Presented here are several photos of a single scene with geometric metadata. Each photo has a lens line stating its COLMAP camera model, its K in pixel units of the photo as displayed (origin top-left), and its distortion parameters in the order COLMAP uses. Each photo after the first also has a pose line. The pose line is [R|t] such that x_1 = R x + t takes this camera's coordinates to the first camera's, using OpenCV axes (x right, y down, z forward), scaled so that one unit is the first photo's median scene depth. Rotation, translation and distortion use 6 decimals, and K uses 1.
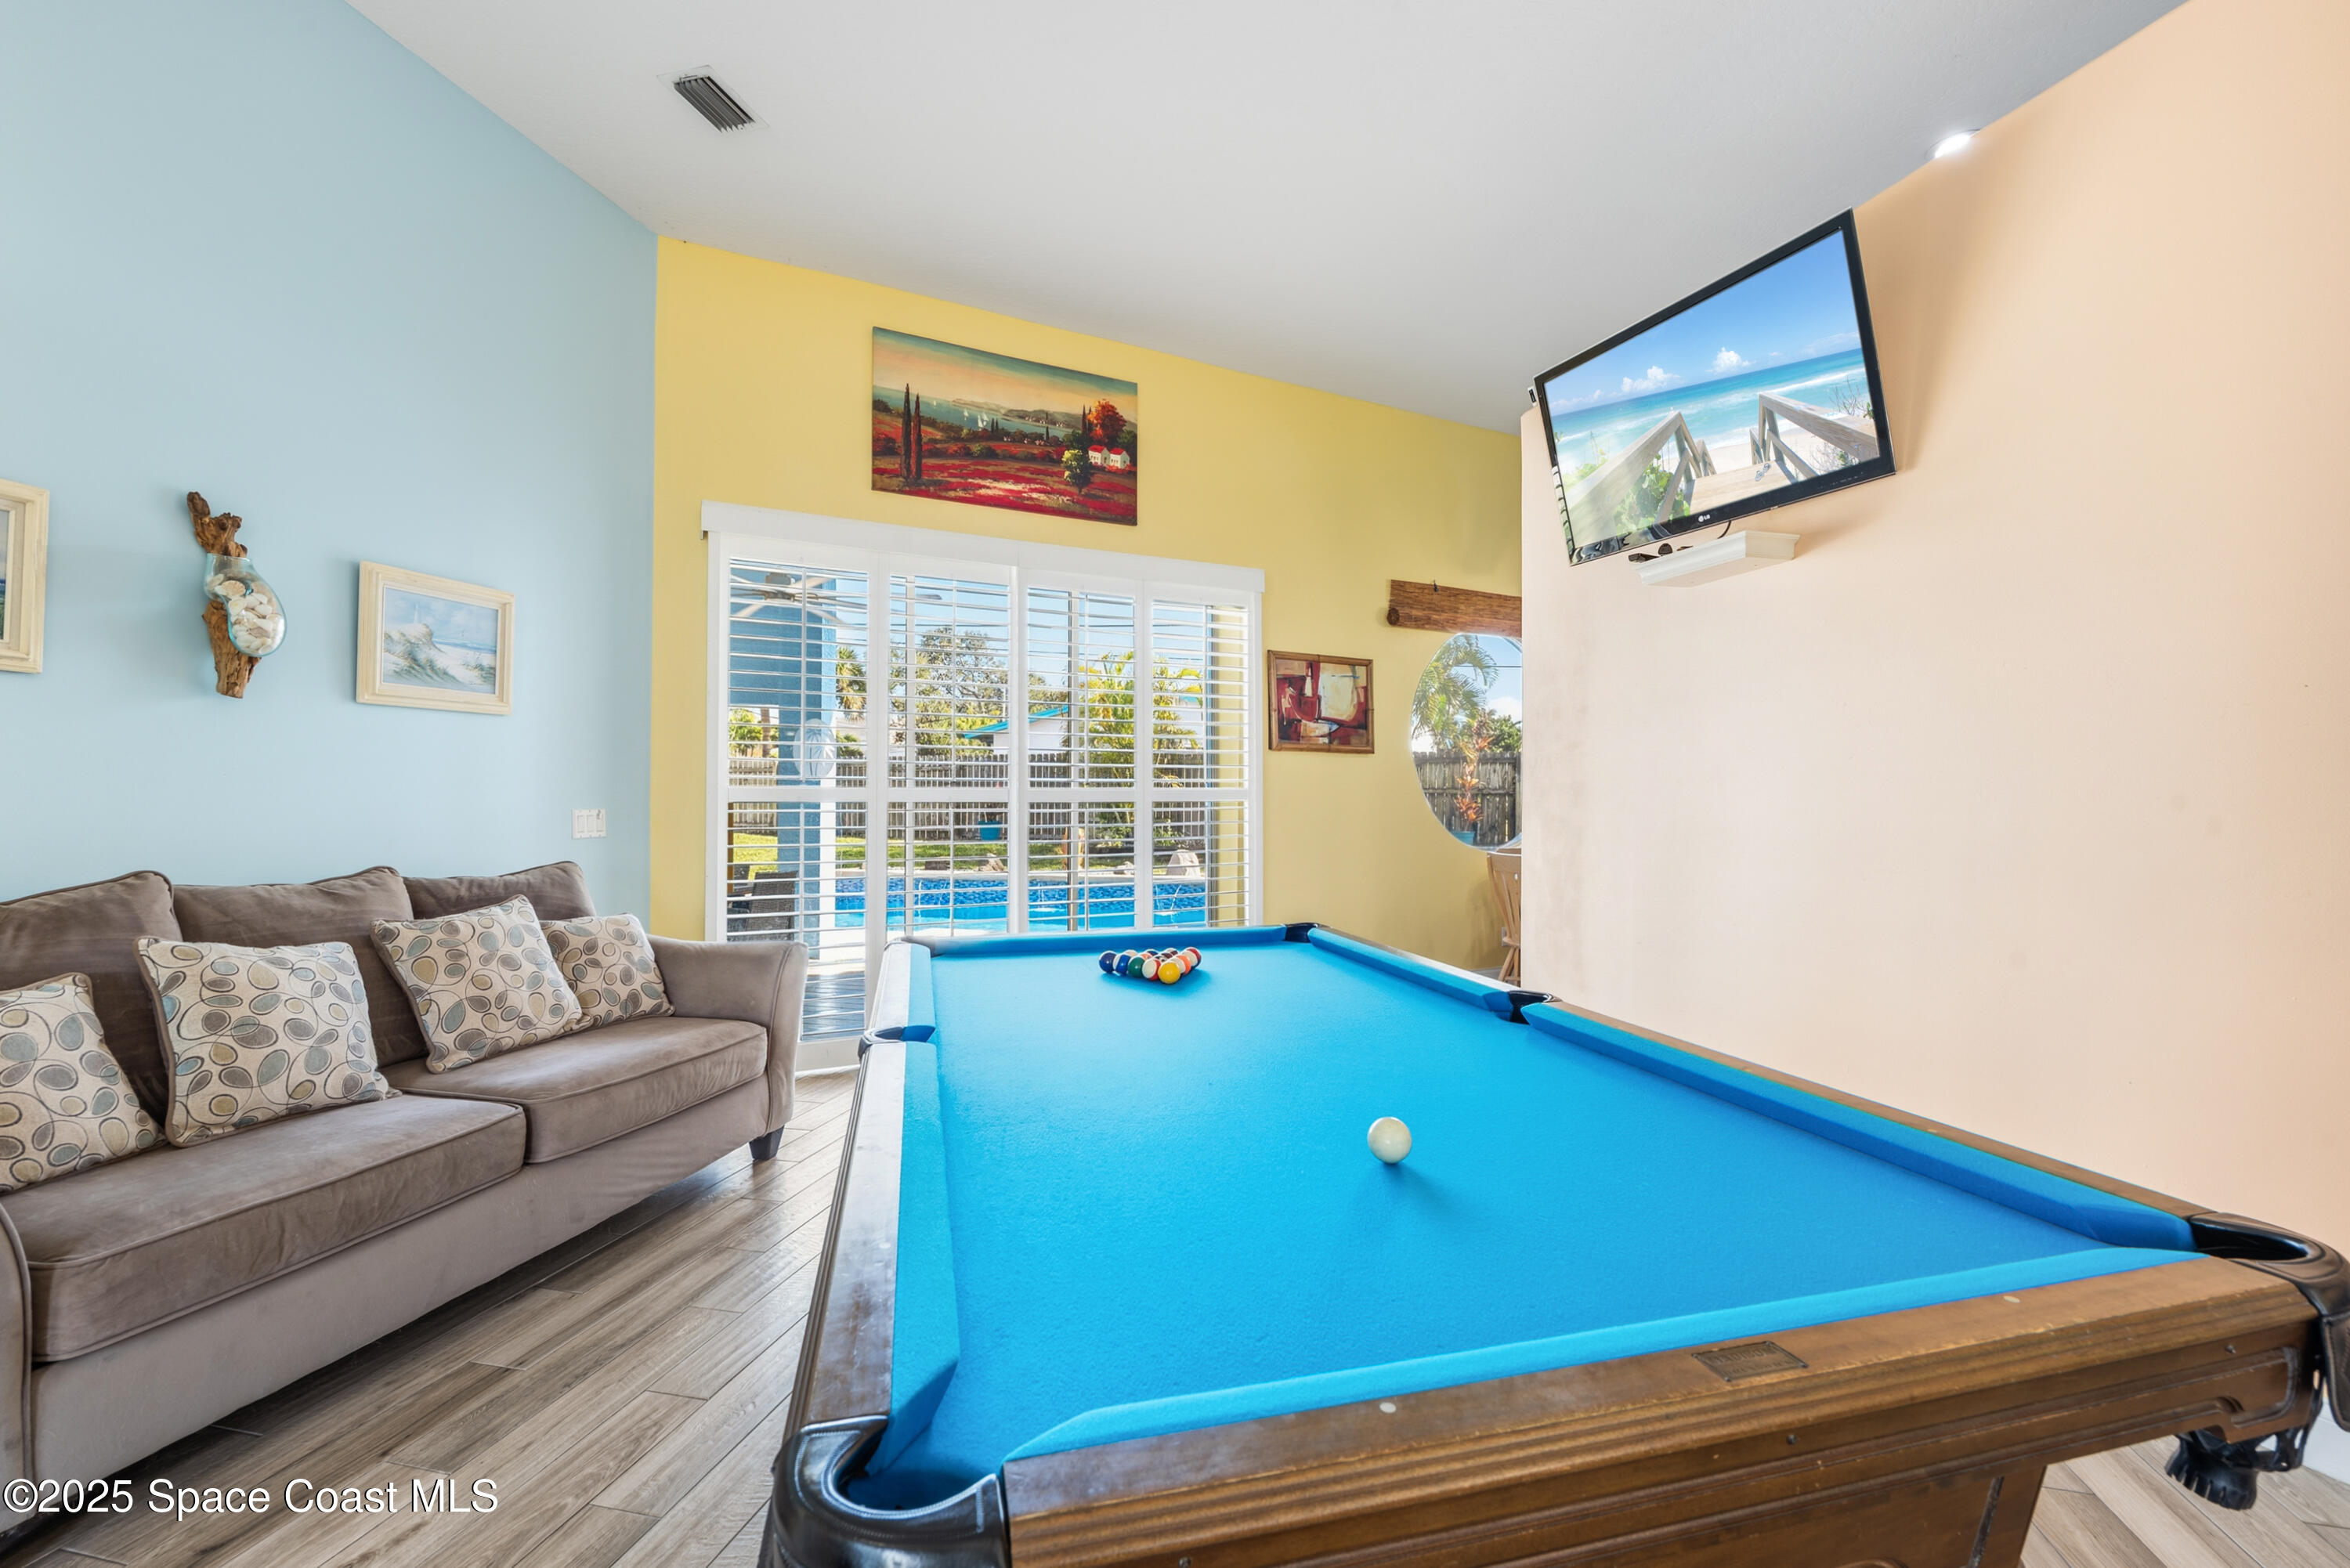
lens RADIAL K [[1003.2, 0, 1175.0], [0, 1003.2, 784.0], [0, 0, 1]] dist [0.019145, -0.014759]
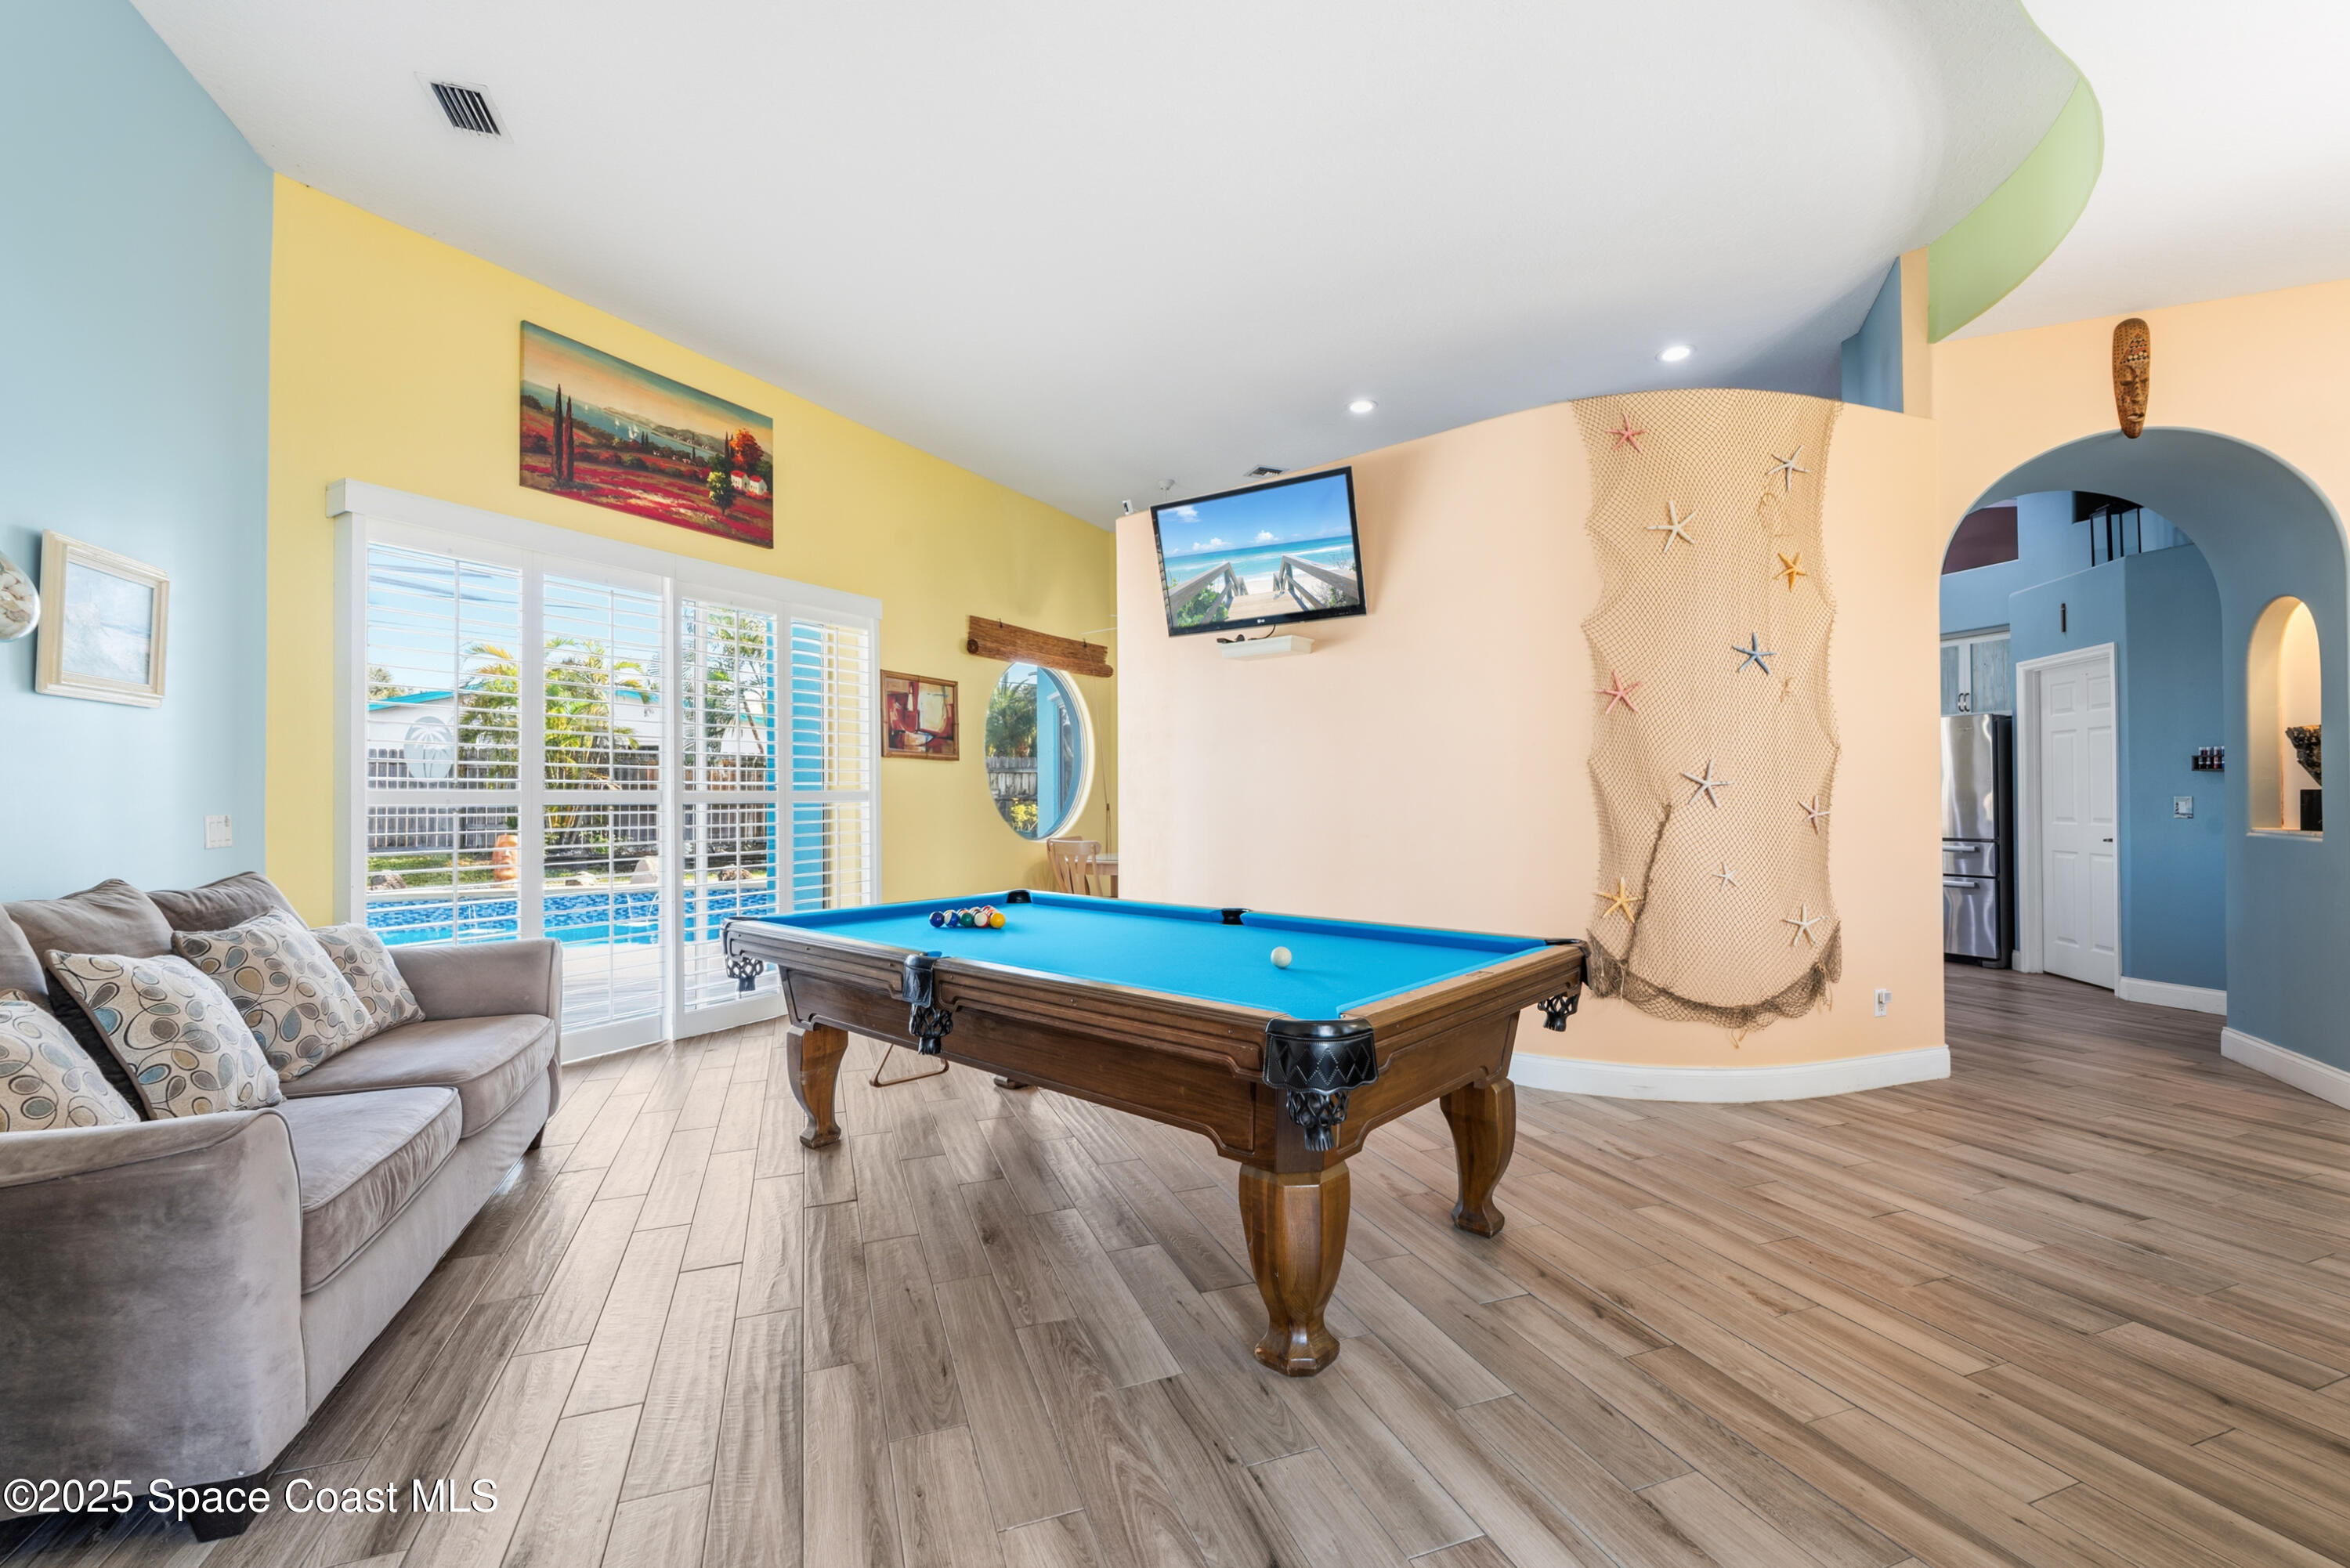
lens RADIAL K [[1003.2, 0, 1175.0], [0, 1003.2, 784.0], [0, 0, 1]] dist [0.019145, -0.014759]
pose [[0.832253, 0.001171, 0.554395, -0.296226], [-0.000405, 0.999999, -0.001504, -0.001113], [-0.554396, 0.001027, 0.832252, -0.158807]]
